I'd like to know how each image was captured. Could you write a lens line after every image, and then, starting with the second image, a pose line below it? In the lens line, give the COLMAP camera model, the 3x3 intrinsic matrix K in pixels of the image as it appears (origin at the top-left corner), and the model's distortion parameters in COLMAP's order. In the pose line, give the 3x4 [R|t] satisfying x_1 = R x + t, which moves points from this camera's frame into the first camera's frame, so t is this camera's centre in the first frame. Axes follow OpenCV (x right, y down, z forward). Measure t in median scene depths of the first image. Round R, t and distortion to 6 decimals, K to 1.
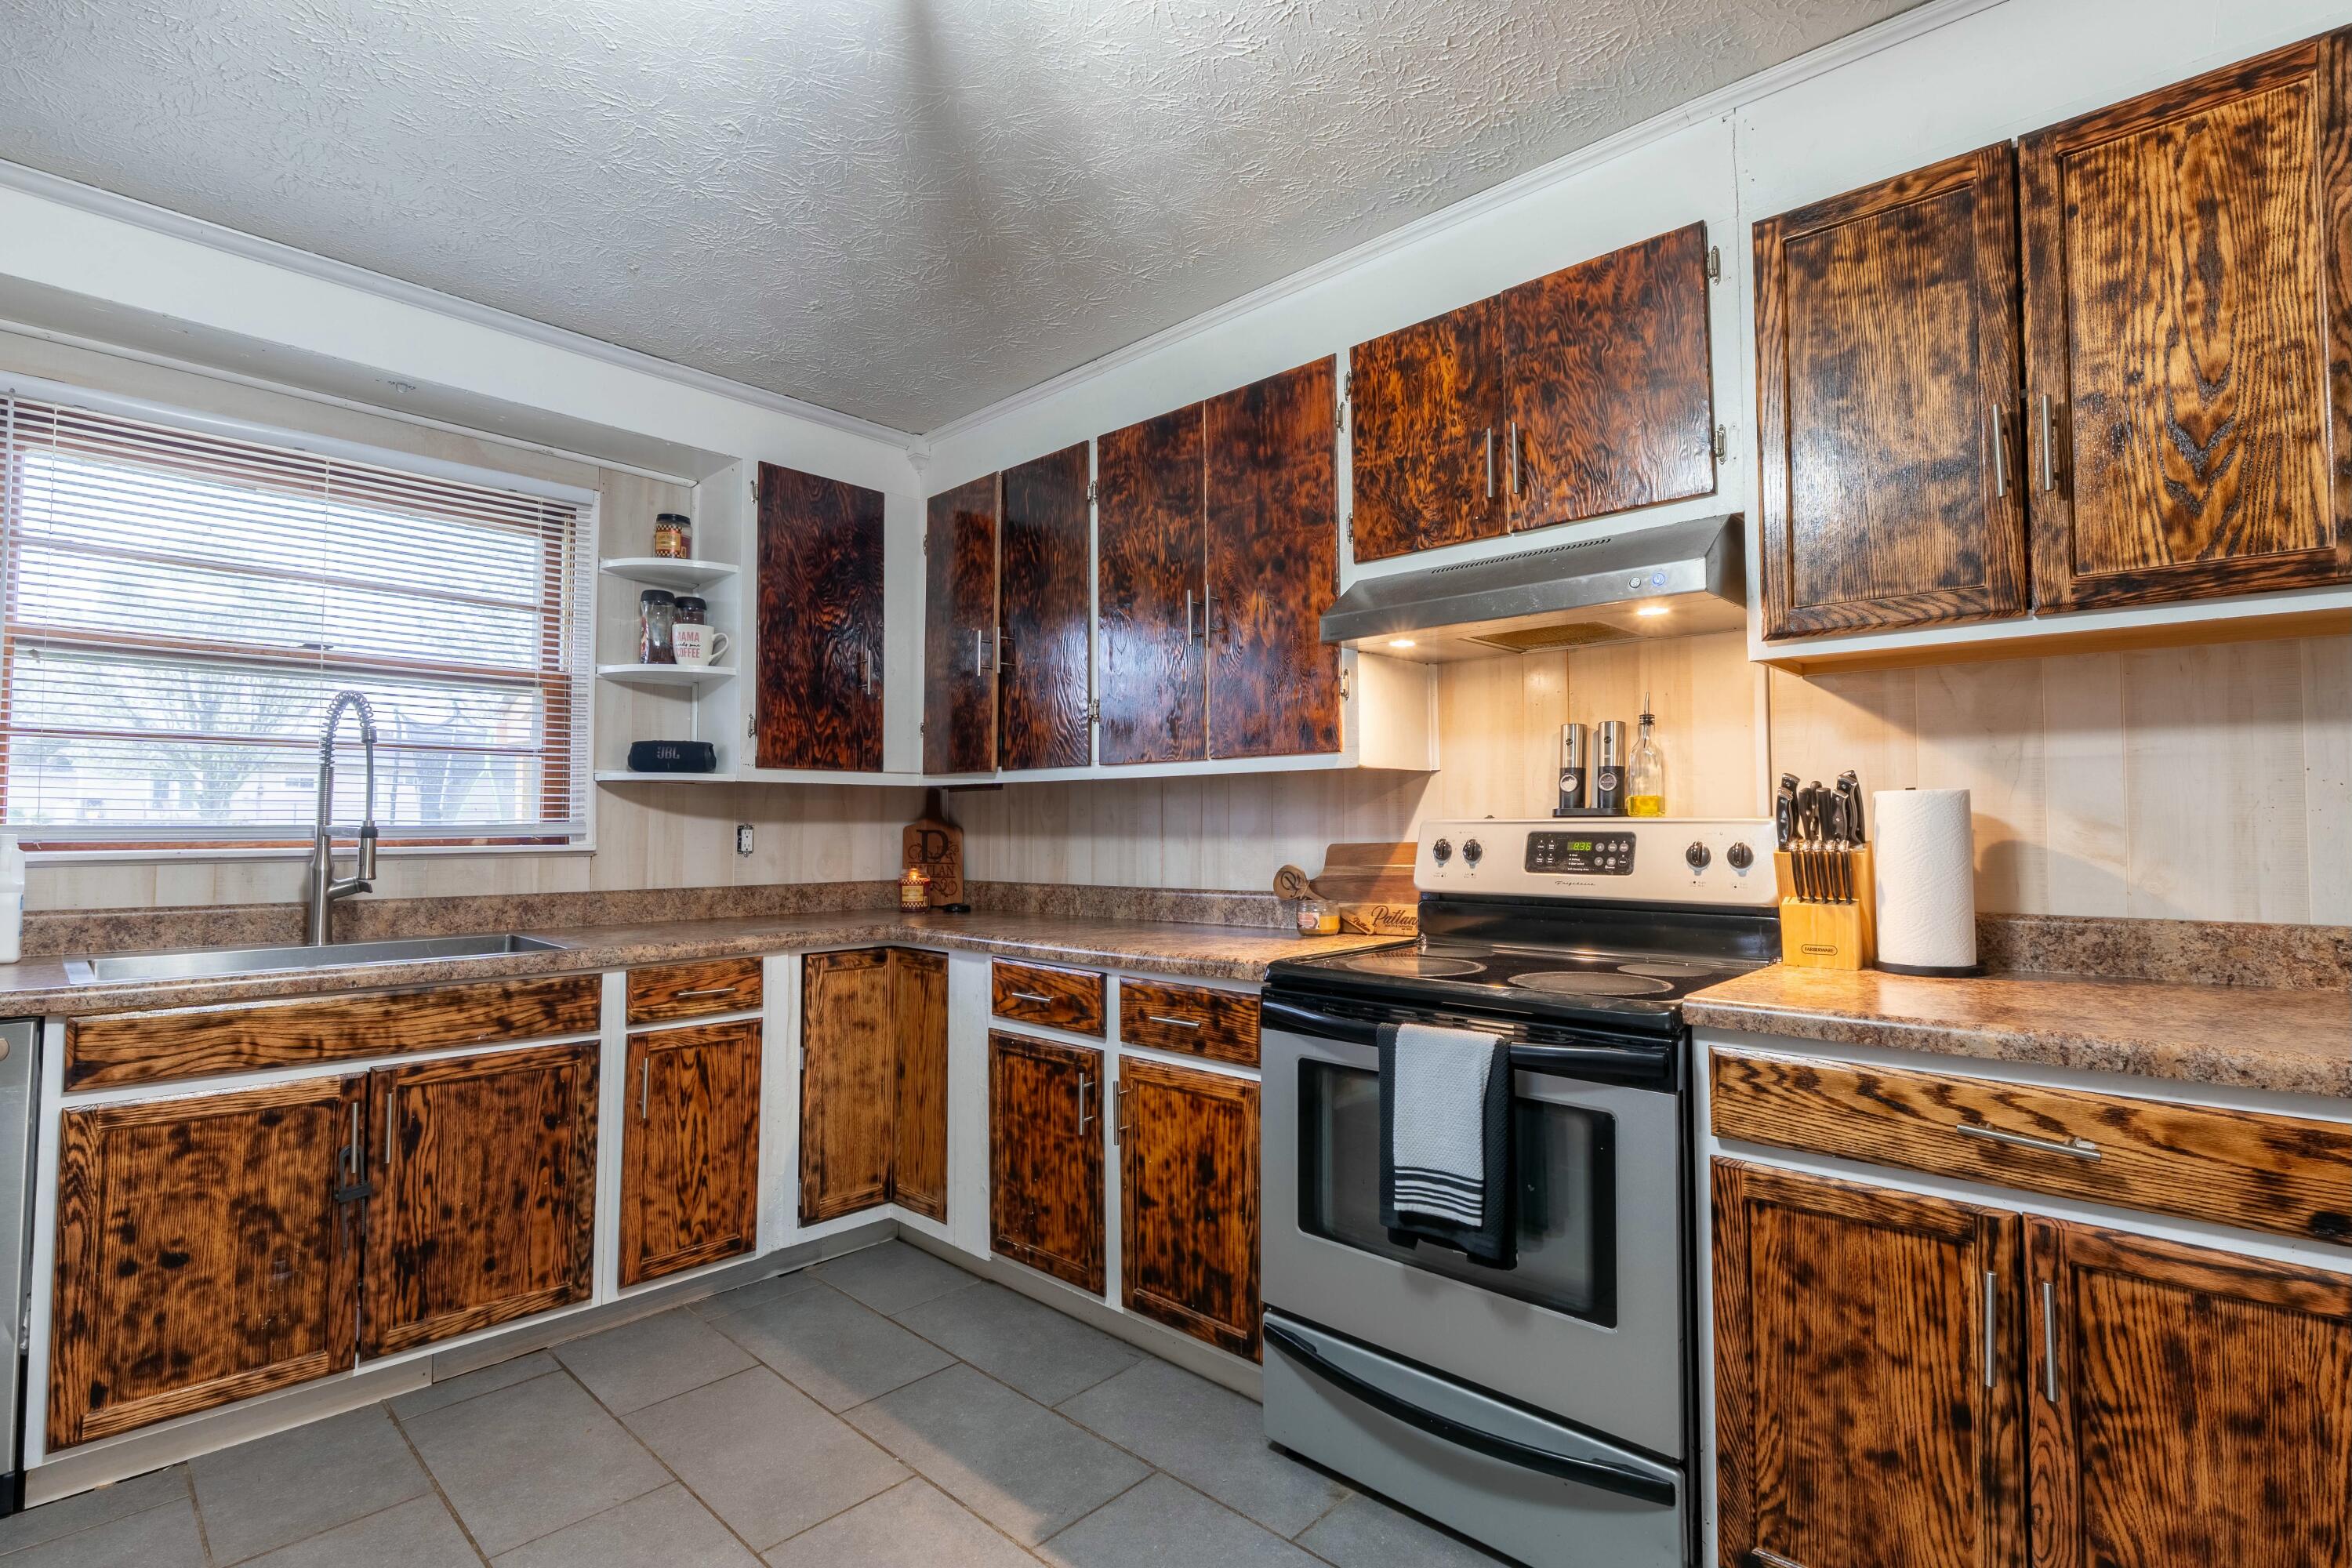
lens RADIAL K [[1077.4, 0, 1191.5], [0, 1077.4, 786.5], [0, 0, 1]] dist [-0.014509, 0.001970]
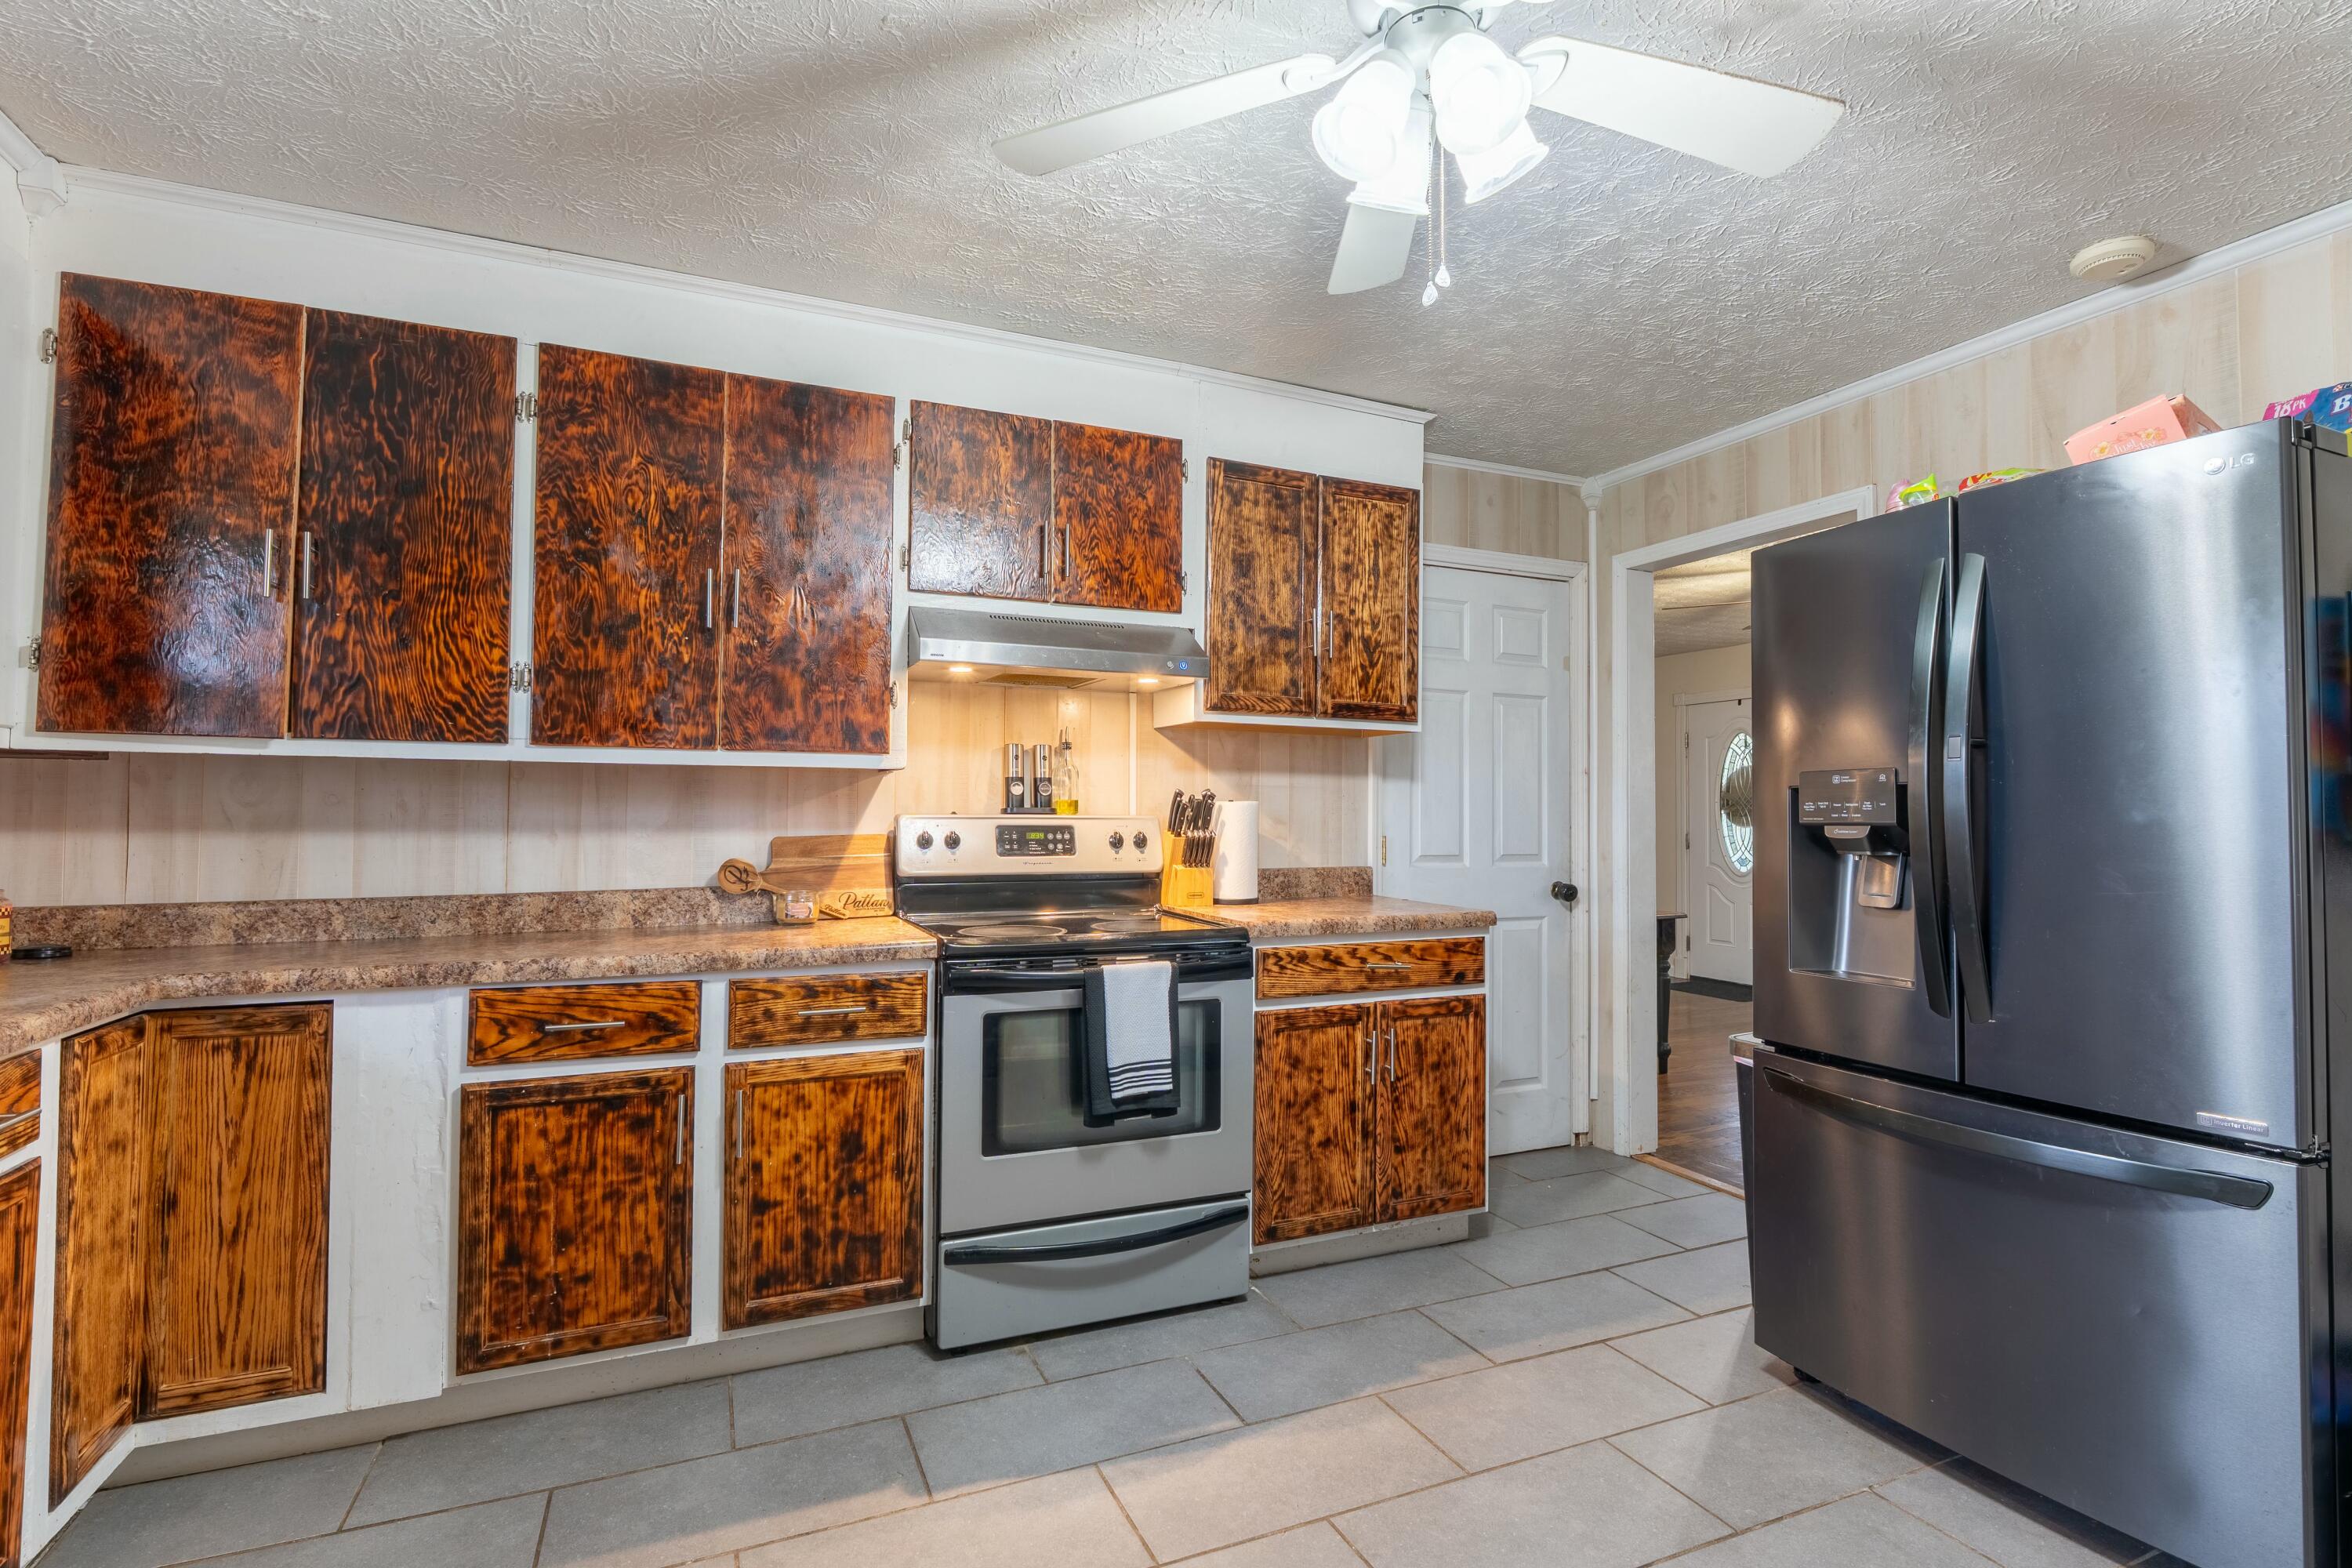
lens RADIAL K [[1077.4, 0, 1194.0], [0, 1077.4, 785.6], [0, 0, 1]] dist [-0.014509, 0.001970]
pose [[0.406613, 0.030376, 0.913095, -0.842412], [-0.038239, 0.999137, -0.016210, 0.007321], [-0.912800, -0.028324, 0.407424, 0.281837]]
